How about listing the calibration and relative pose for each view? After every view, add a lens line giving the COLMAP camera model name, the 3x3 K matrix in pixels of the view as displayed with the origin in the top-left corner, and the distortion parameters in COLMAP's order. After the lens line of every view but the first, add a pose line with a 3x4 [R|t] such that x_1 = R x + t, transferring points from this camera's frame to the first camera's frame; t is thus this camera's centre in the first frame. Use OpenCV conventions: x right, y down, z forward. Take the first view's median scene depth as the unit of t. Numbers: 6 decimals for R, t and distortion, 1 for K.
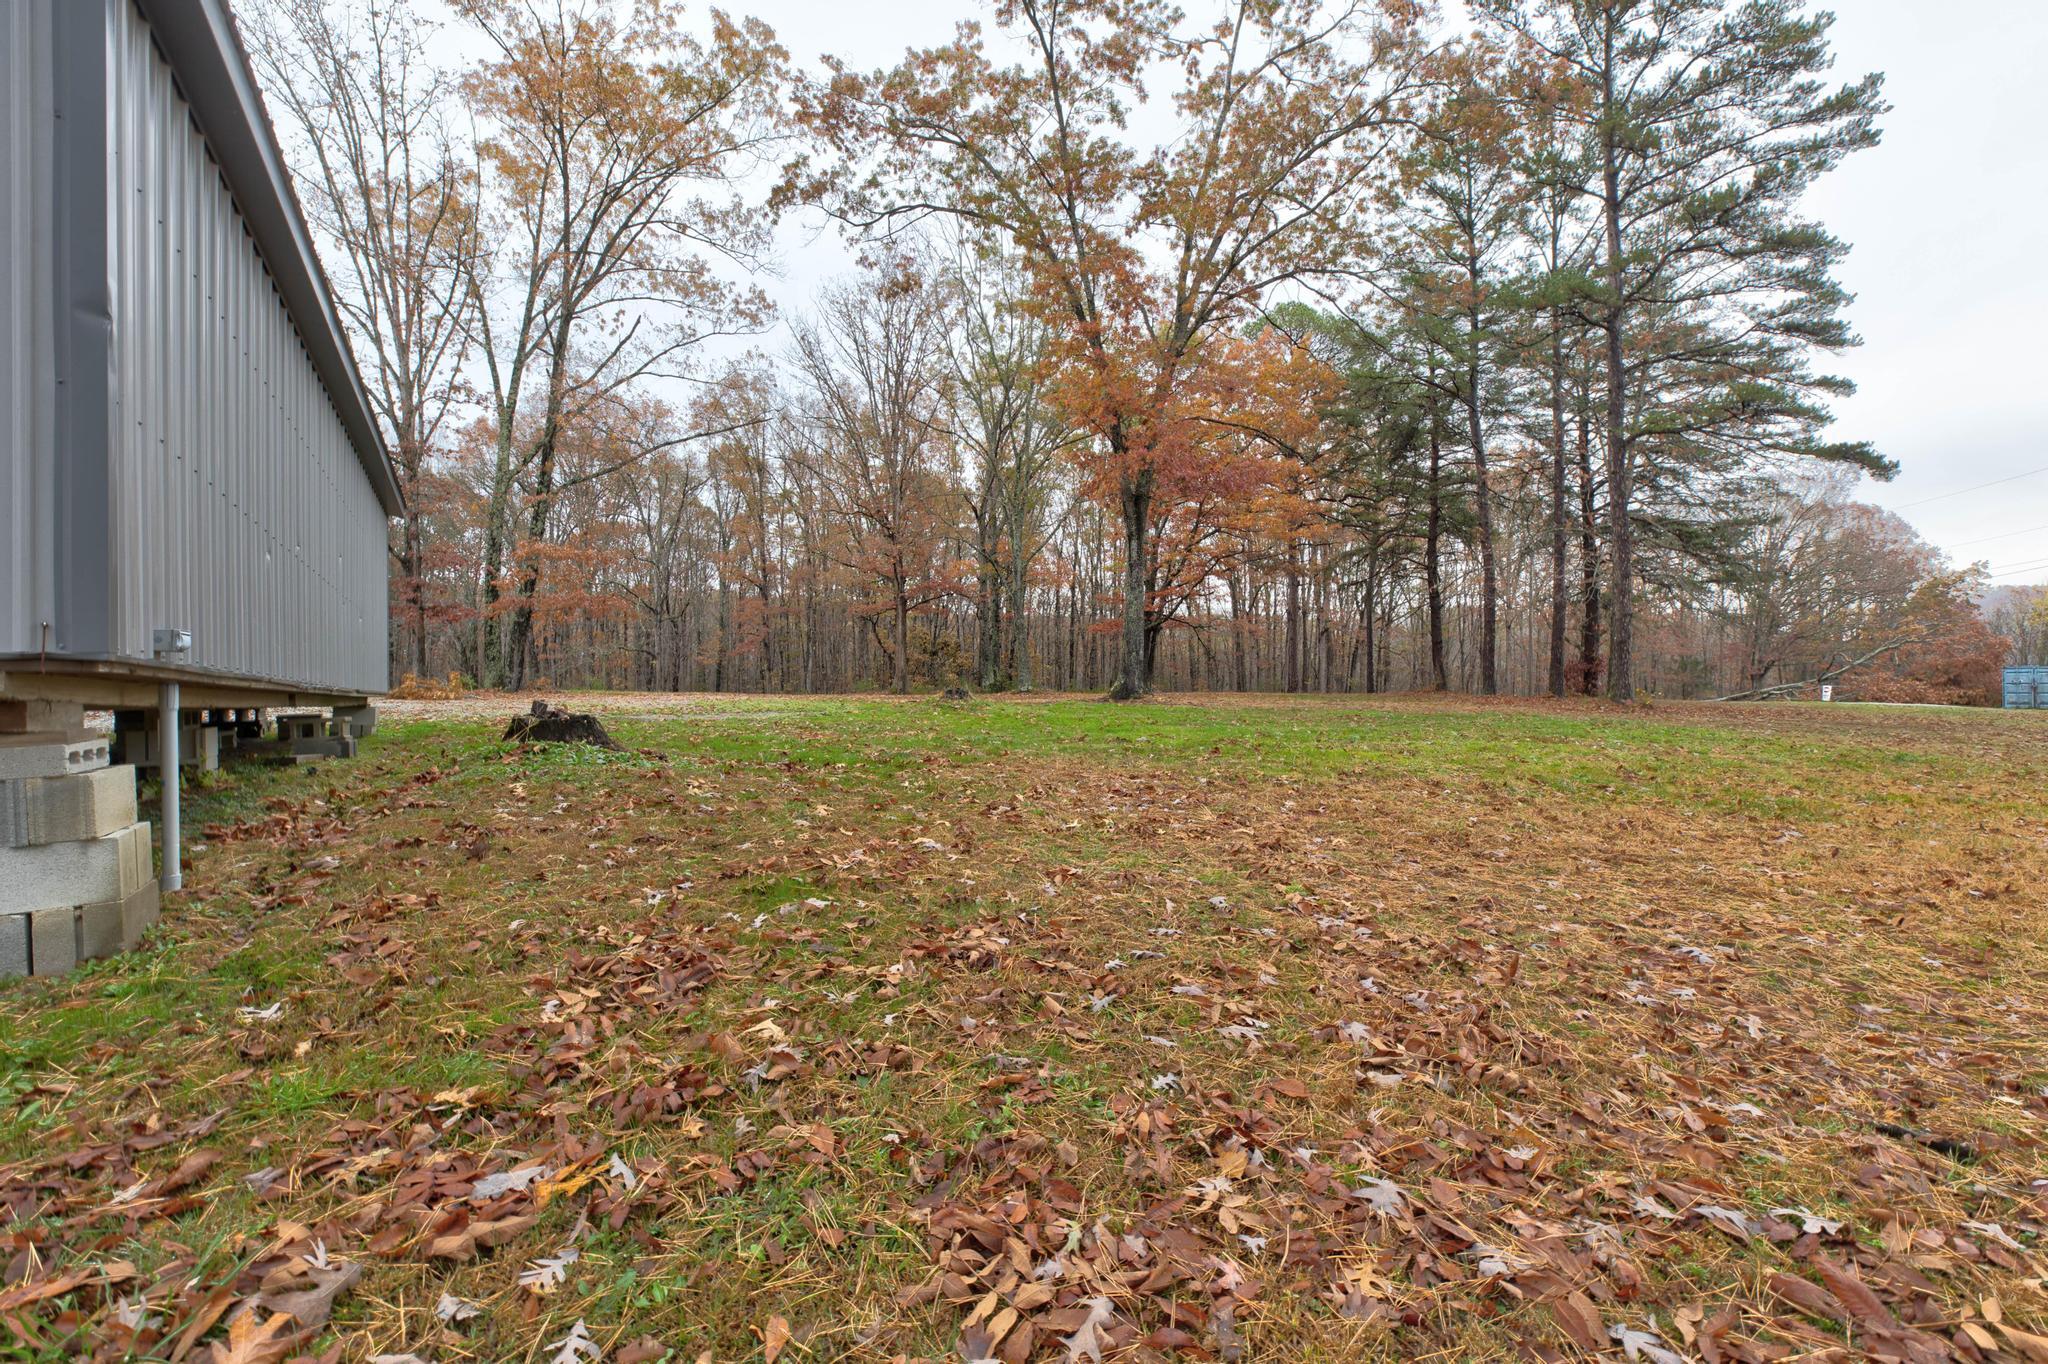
lens RADIAL K [[952.5, 0, 990.2], [0, 952.5, 683.3], [0, 0, 1]] dist [0.002181, 0.000385]
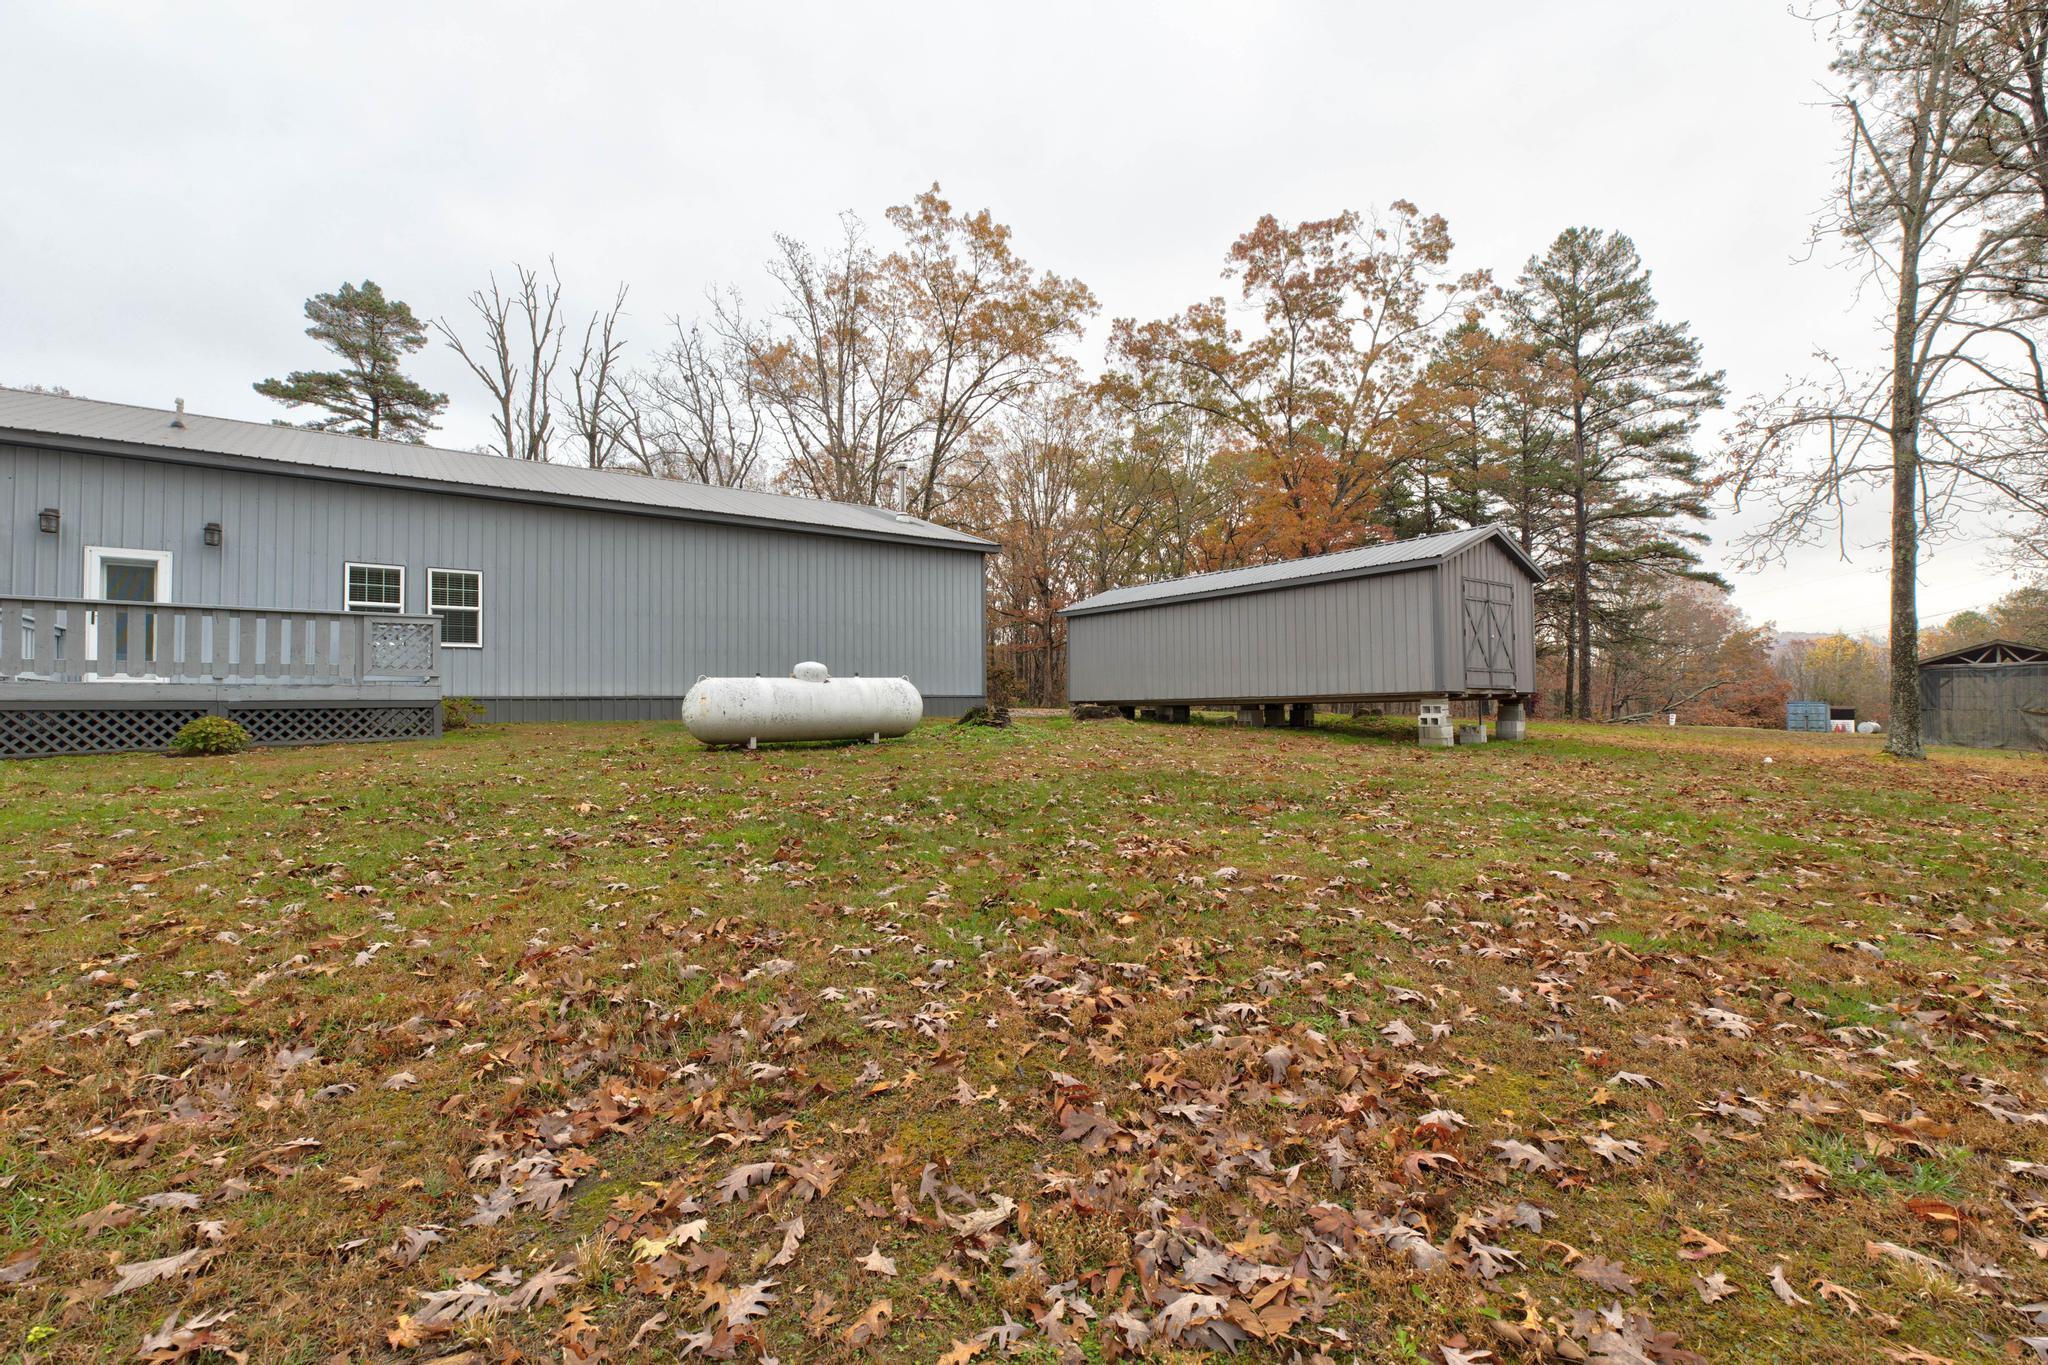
lens RADIAL K [[952.5, 0, 990.2], [0, 952.5, 683.8], [0, 0, 1]] dist [0.002181, 0.000385]
pose [[0.992754, 0.015179, 0.119205, -0.592187], [-0.012429, 0.999640, -0.023780, 0.008496], [-0.119523, 0.022126, 0.992585, -0.554250]]
